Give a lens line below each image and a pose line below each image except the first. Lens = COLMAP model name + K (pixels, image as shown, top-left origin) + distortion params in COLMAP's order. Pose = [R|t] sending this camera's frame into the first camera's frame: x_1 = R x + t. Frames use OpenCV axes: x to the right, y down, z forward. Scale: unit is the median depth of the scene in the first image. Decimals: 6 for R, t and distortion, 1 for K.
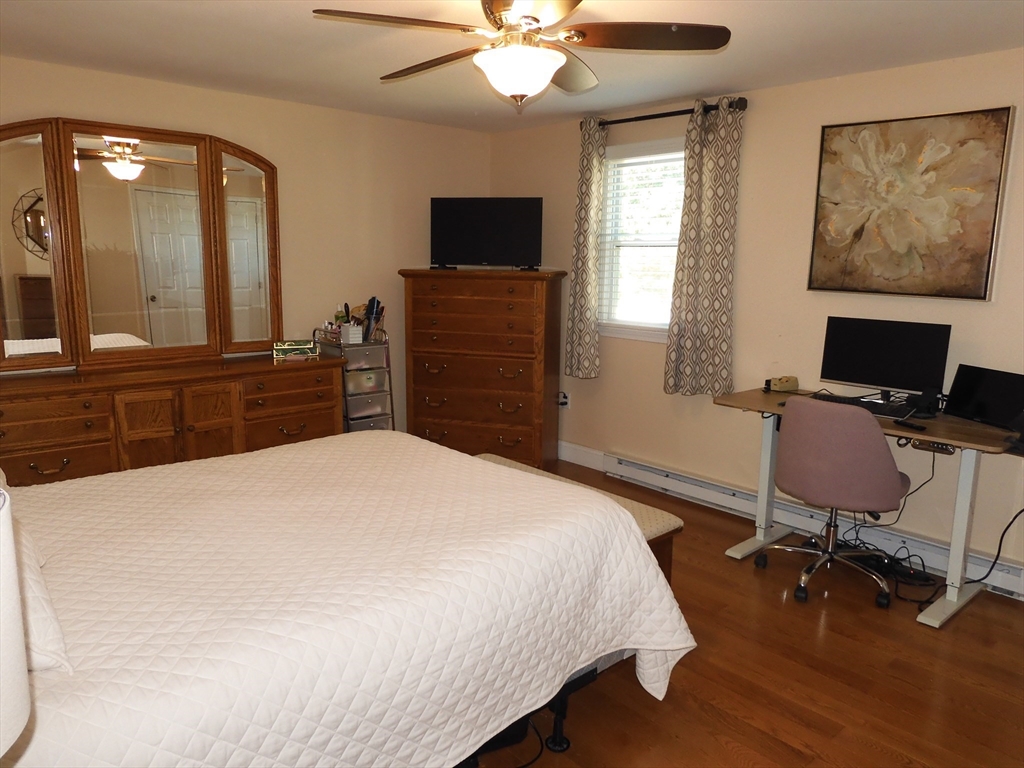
lens RADIAL K [[734.5, 0, 517.8], [0, 734.5, 383.9], [0, 0, 1]] dist [0.001691, 0.008690]
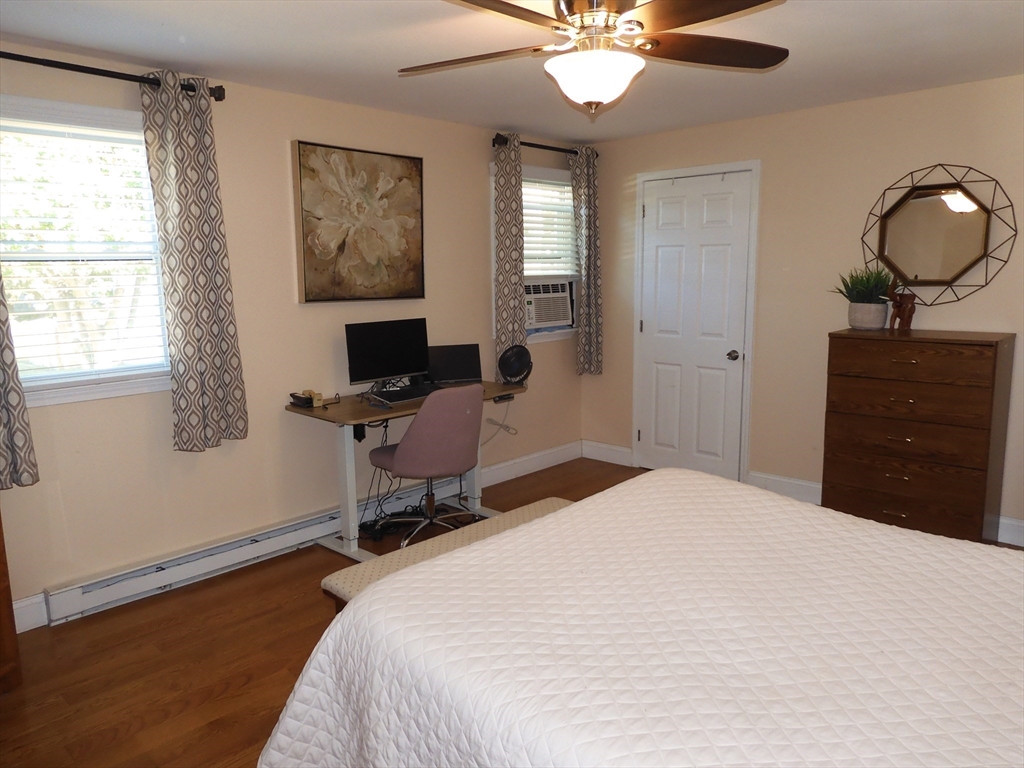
lens RADIAL K [[734.5, 0, 514.1], [0, 734.5, 387.7], [0, 0, 1]] dist [0.001691, 0.008690]
pose [[-0.067703, -0.176926, 0.981893, -0.664745], [0.188186, 0.964221, 0.186717, -0.157679], [-0.979797, 0.197419, -0.031985, 0.817279]]
